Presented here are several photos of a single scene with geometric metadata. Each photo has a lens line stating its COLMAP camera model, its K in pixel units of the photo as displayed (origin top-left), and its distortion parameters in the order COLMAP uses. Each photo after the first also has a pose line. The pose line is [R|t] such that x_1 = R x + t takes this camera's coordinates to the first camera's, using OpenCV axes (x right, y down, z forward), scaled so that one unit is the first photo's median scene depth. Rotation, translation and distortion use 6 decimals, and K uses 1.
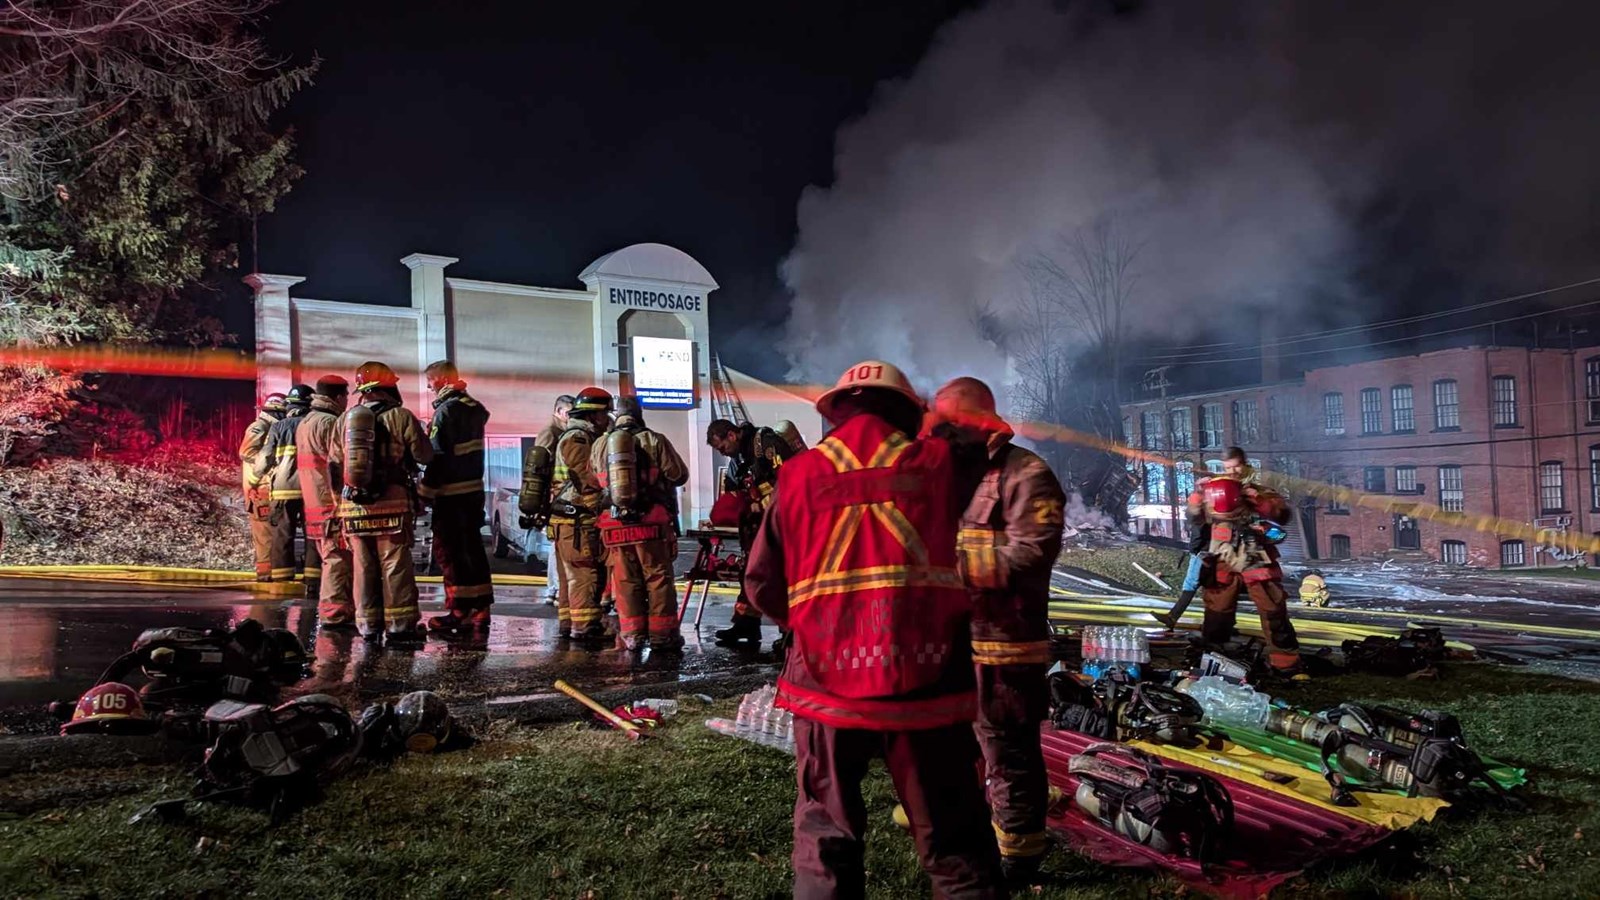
lens RADIAL K [[1121.4, 0, 805.3], [0, 1121.4, 455.3], [0, 0, 1]] dist [0.048039, -0.047221]
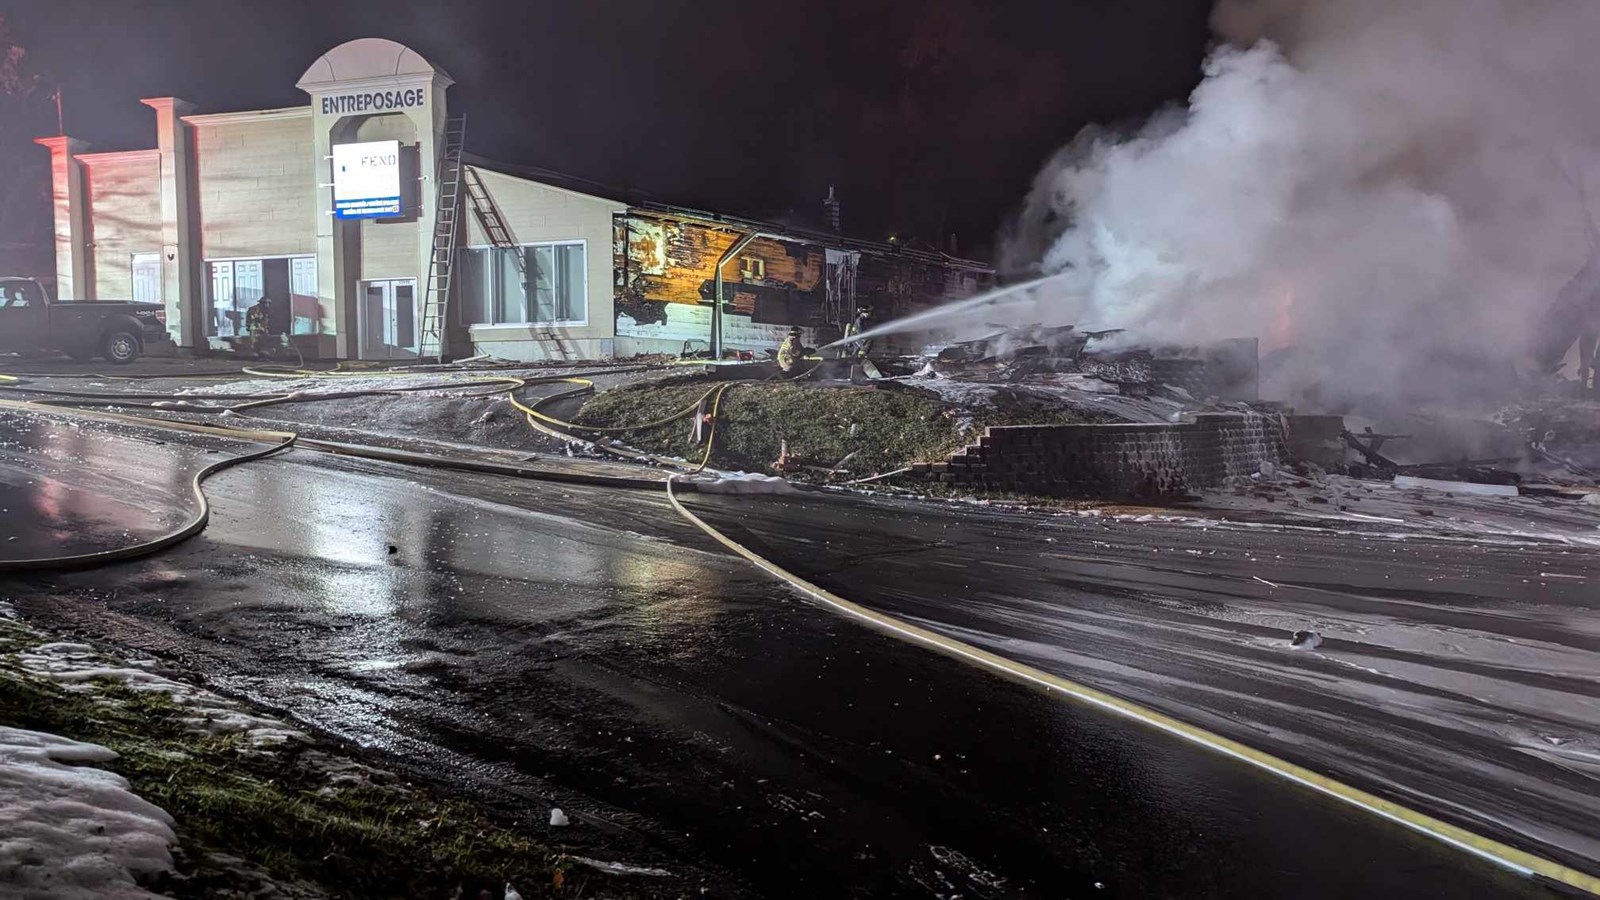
lens RADIAL K [[1121.4, 0, 805.3], [0, 1121.4, 455.3], [0, 0, 1]] dist [0.048039, -0.047221]
pose [[0.561186, 0.060991, -0.825440, 0.829729], [0.009089, 0.996767, 0.079829, 0.078292], [0.827640, -0.052302, 0.558817, 0.738699]]
